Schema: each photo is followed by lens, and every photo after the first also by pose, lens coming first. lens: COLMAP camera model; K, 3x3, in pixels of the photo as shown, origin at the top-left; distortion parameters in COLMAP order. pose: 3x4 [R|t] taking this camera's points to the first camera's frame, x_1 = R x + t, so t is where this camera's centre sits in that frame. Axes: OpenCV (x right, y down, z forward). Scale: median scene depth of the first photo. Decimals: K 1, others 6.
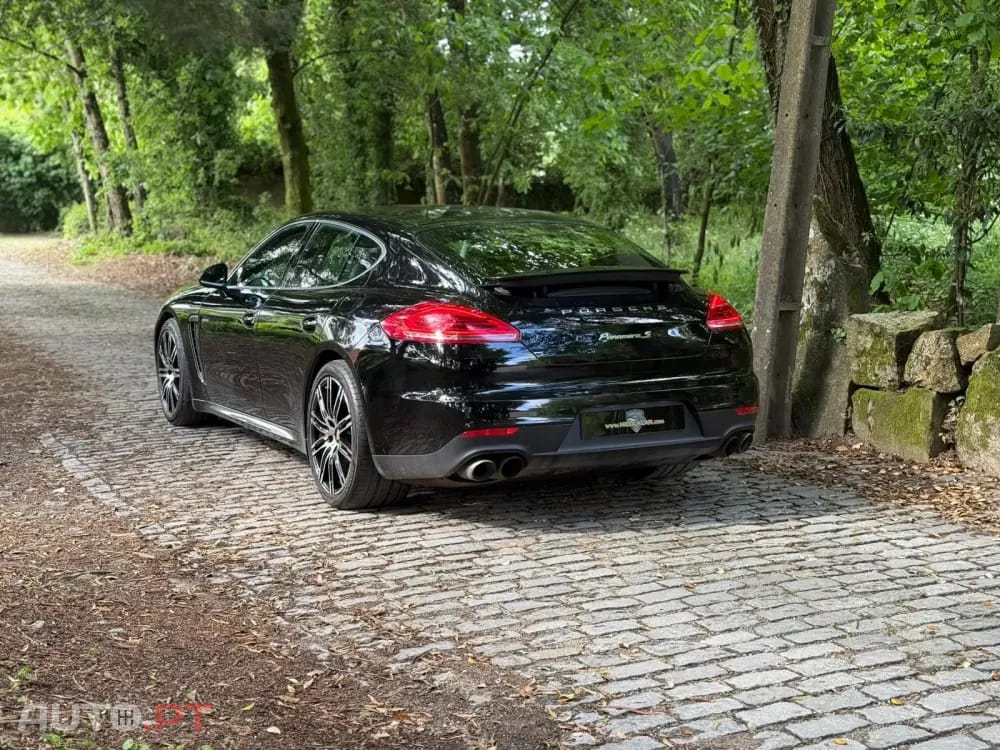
lens RADIAL K [[1385.1, 0, 504.5], [0, 1385.1, 381.9], [0, 0, 1]] dist [0.120971, 0.000000]
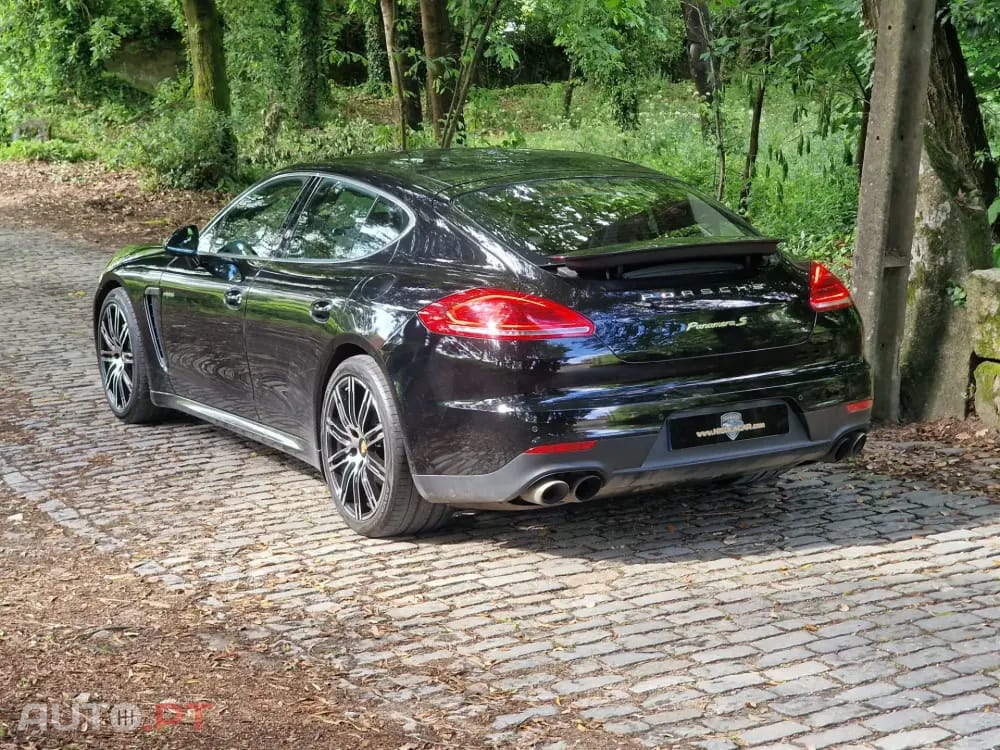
lens RADIAL K [[1900.4, 0, 524.5], [0, 1900.4, 384.3], [0, 0, 1]] dist [0.025409, 0.000000]
pose [[0.999219, -0.024508, 0.030985, -0.051610], [0.023153, 0.998792, 0.043340, -0.039472], [-0.032010, -0.042589, 0.998580, -0.108265]]
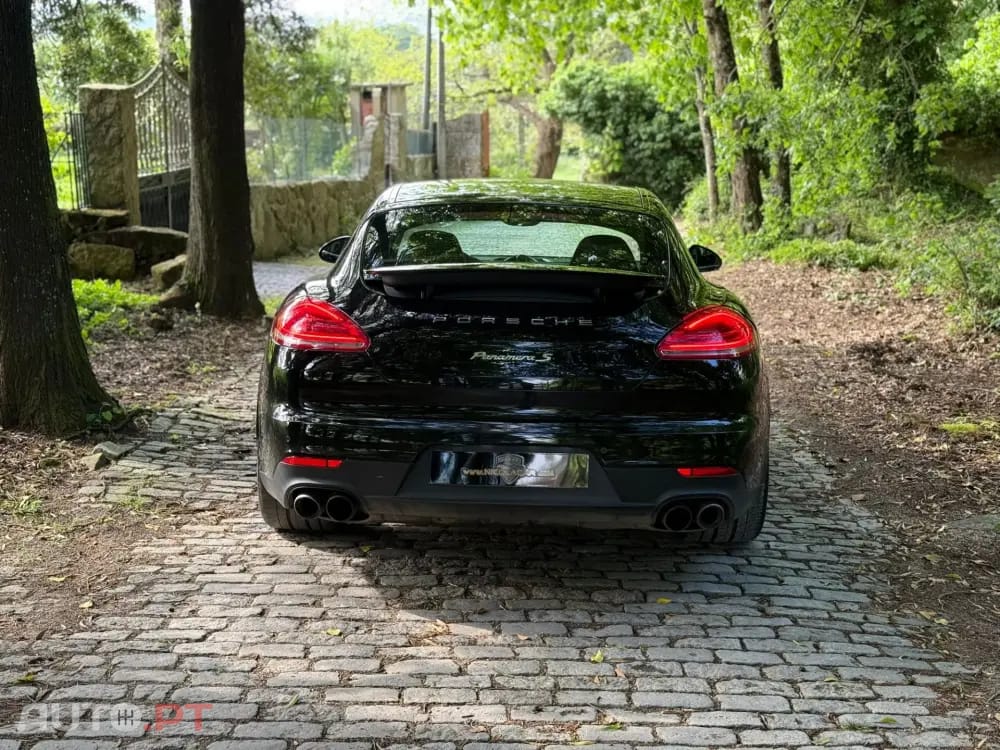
lens RADIAL K [[1385.1, 0, 498.9], [0, 1385.1, 376.3], [0, 0, 1]] dist [0.120971, 0.000000]
pose [[0.885291, 0.085860, -0.457043, -0.337641], [-0.078622, 0.996294, 0.034873, -0.216940], [0.458344, 0.005061, 0.888761, 1.659206]]
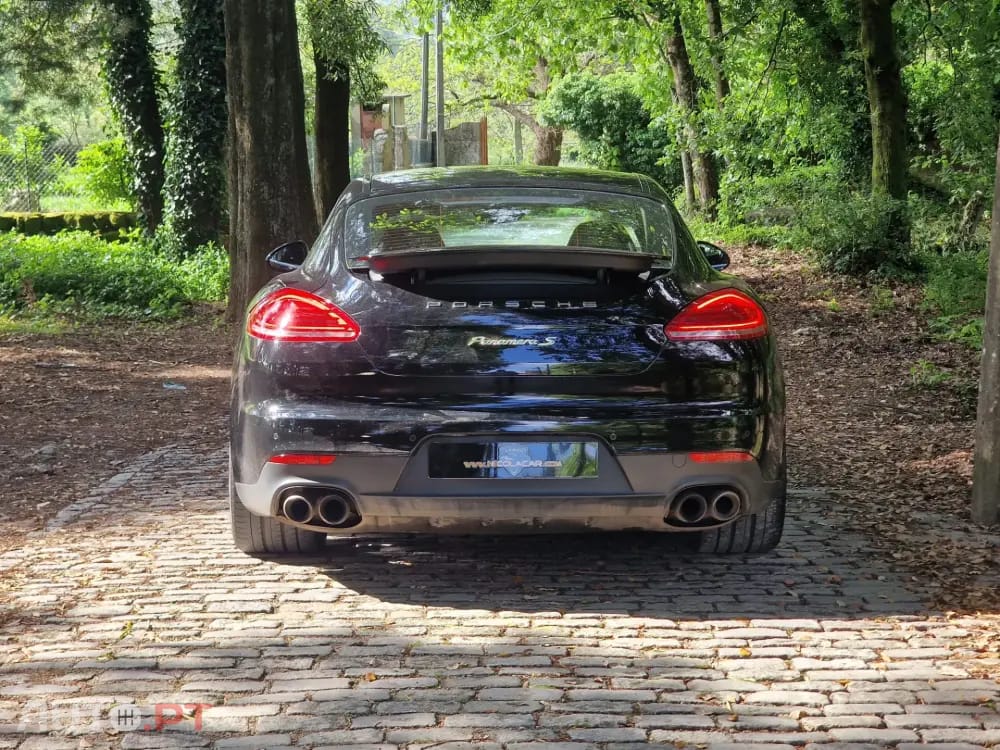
lens RADIAL K [[1900.4, 0, 501.9], [0, 1900.4, 367.6], [0, 0, 1]] dist [0.025409, 0.000000]
pose [[0.890441, 0.047425, -0.452622, 0.425322], [-0.060990, 0.998019, -0.015415, -0.003340], [0.450994, 0.041332, 0.891569, 0.095722]]
